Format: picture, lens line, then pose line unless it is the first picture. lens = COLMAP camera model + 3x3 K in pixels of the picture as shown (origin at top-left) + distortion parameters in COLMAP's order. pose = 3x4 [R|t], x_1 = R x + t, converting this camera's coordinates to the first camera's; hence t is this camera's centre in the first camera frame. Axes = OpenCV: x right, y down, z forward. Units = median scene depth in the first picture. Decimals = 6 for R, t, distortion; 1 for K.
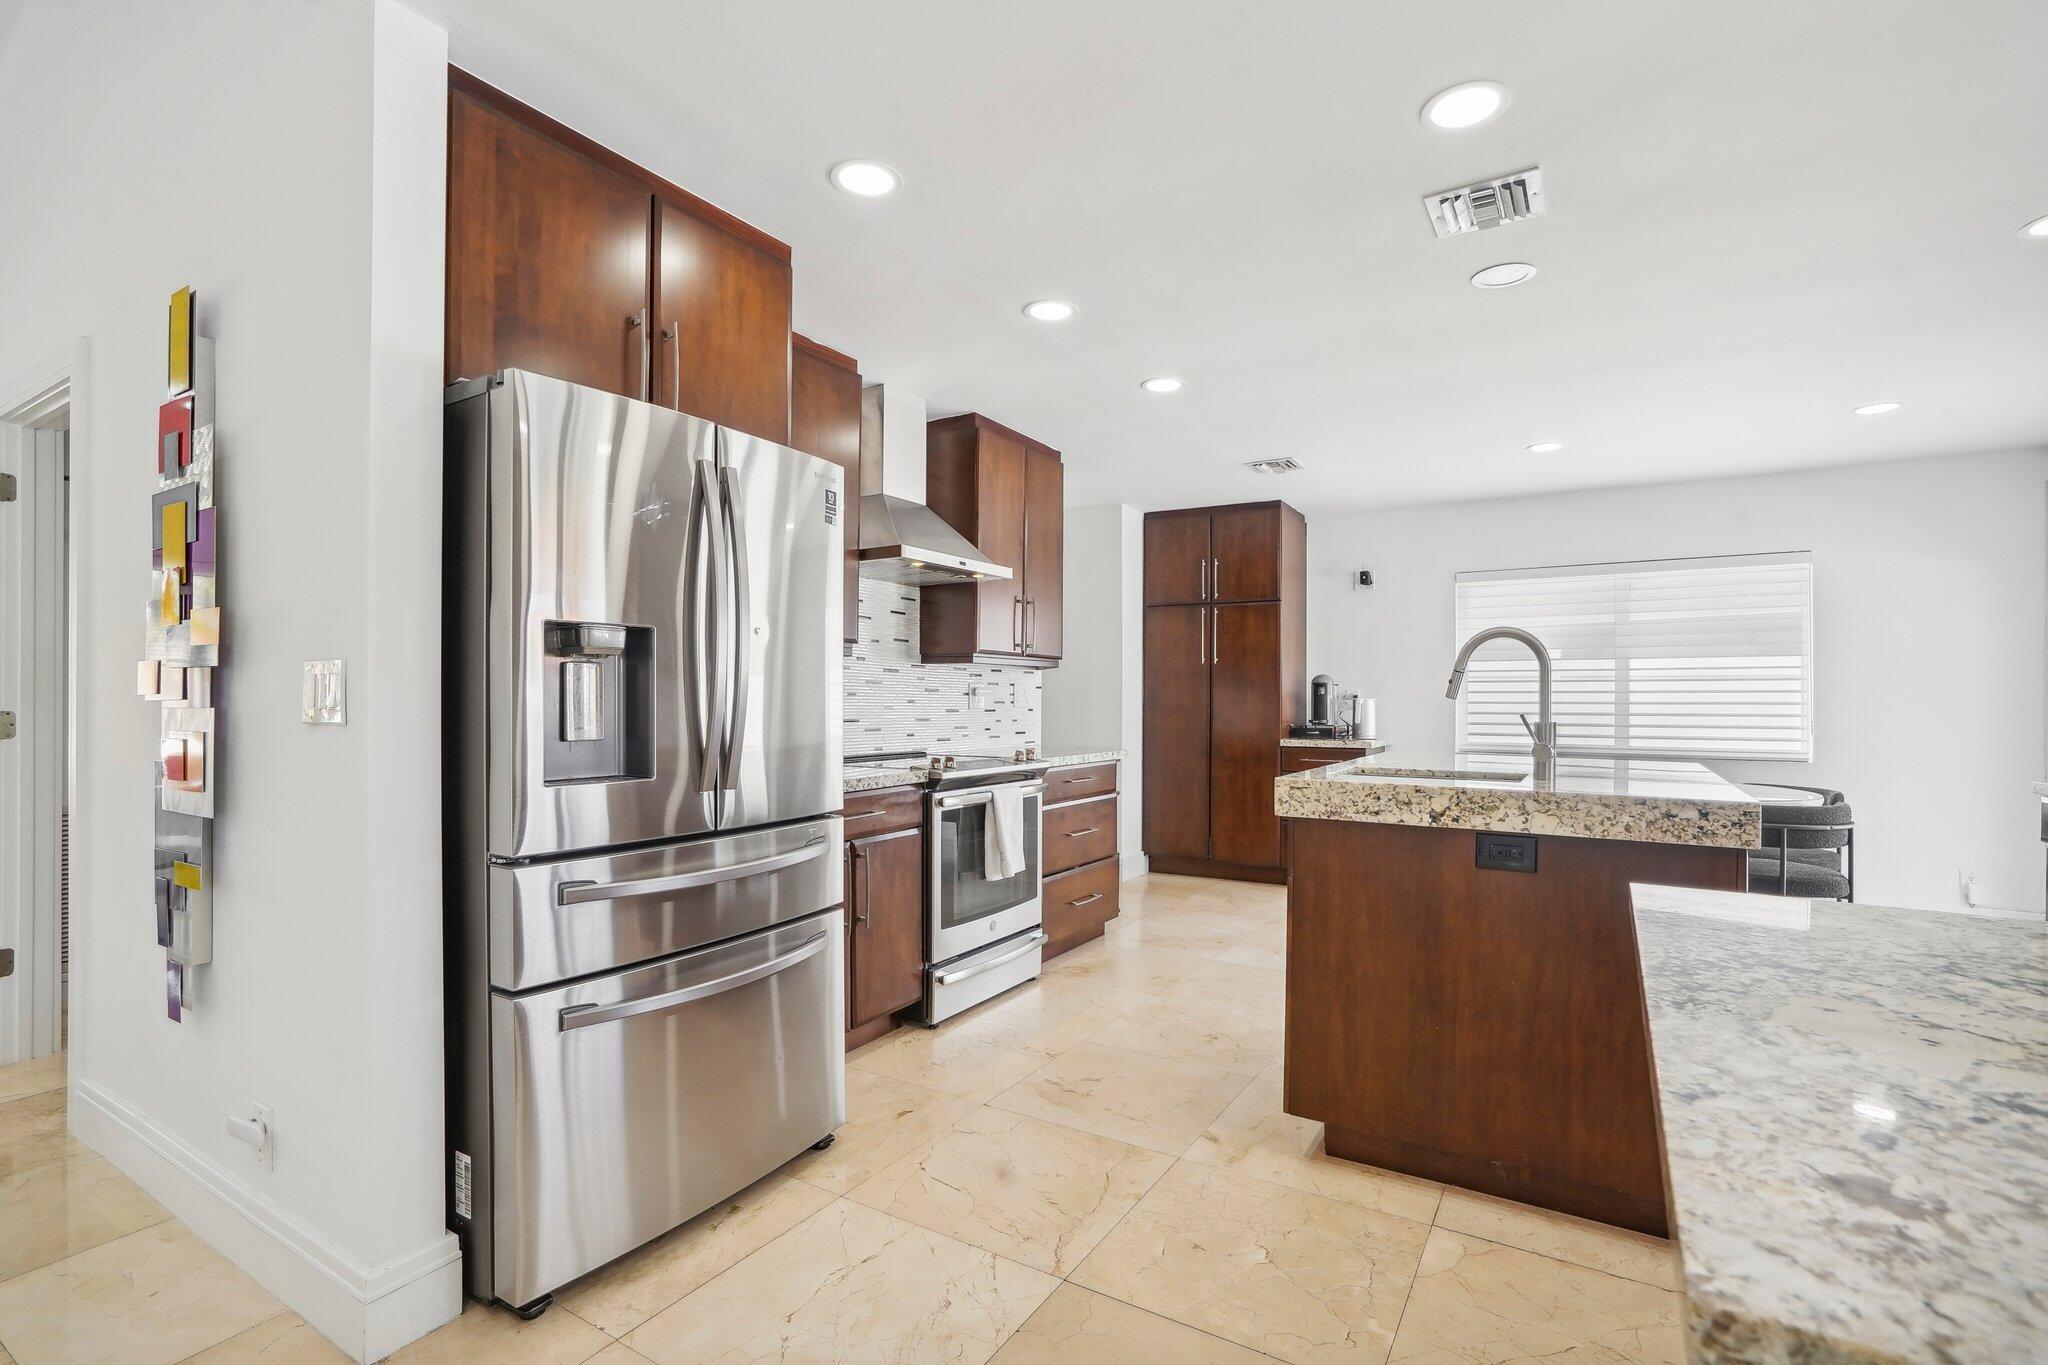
lens RADIAL K [[944.4, 0, 1016.8], [0, 944.4, 696.0], [0, 0, 1]] dist [-0.004039, -0.000244]
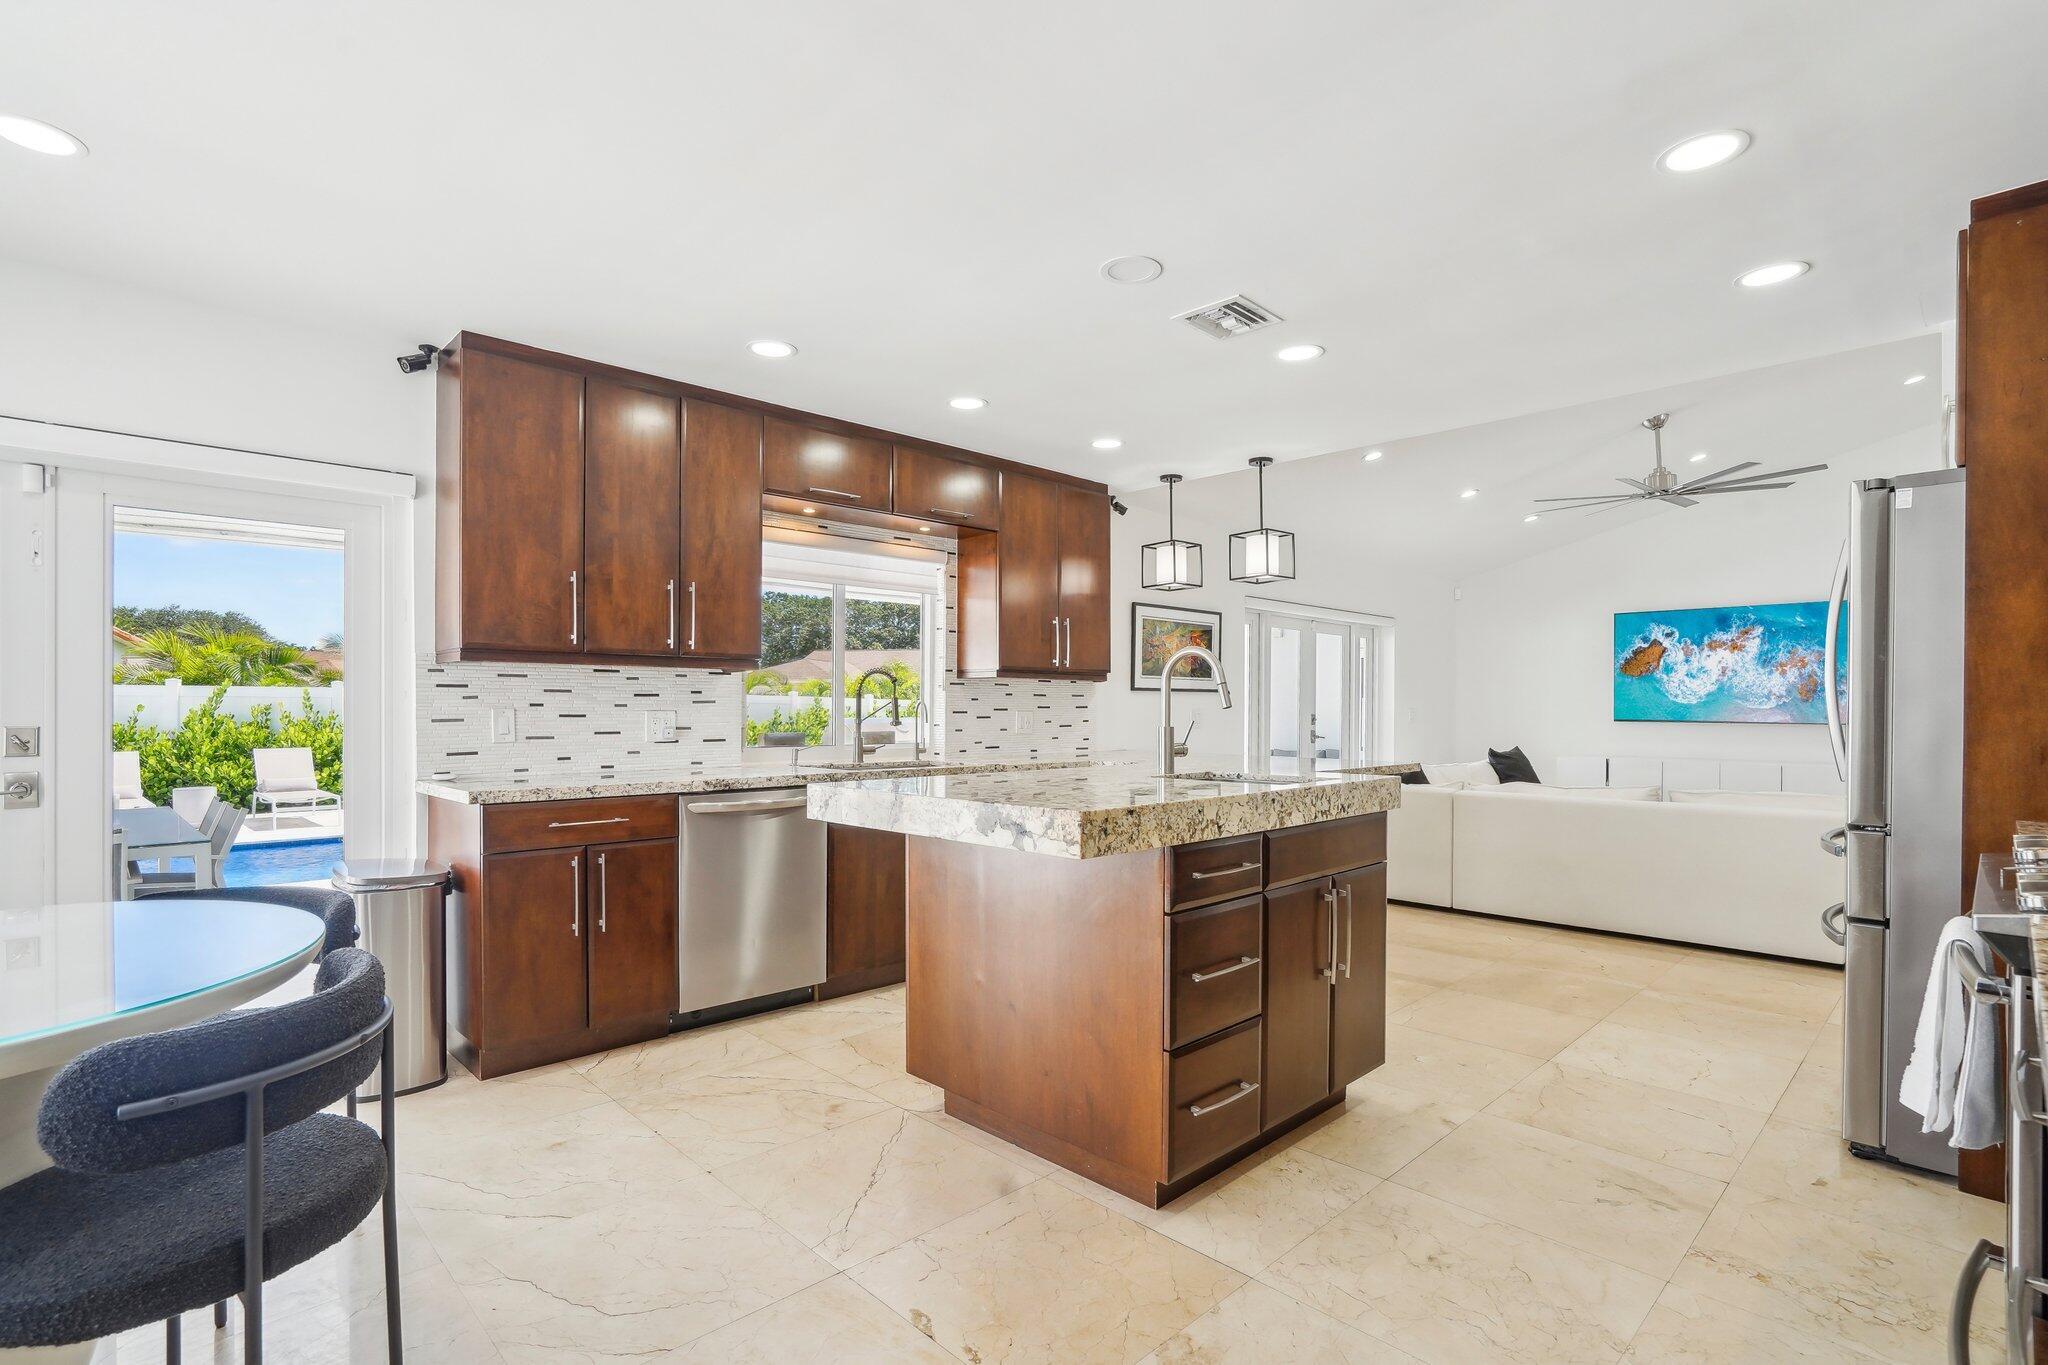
lens RADIAL K [[944.4, 0, 1033.7], [0, 944.4, 700.7], [0, 0, 1]] dist [-0.004039, -0.000244]
pose [[-0.971863, -0.009805, 0.235345, 0.423836], [-0.010942, 0.999934, -0.003528, 0.002005], [-0.235294, -0.006003, -0.971906, 2.189128]]
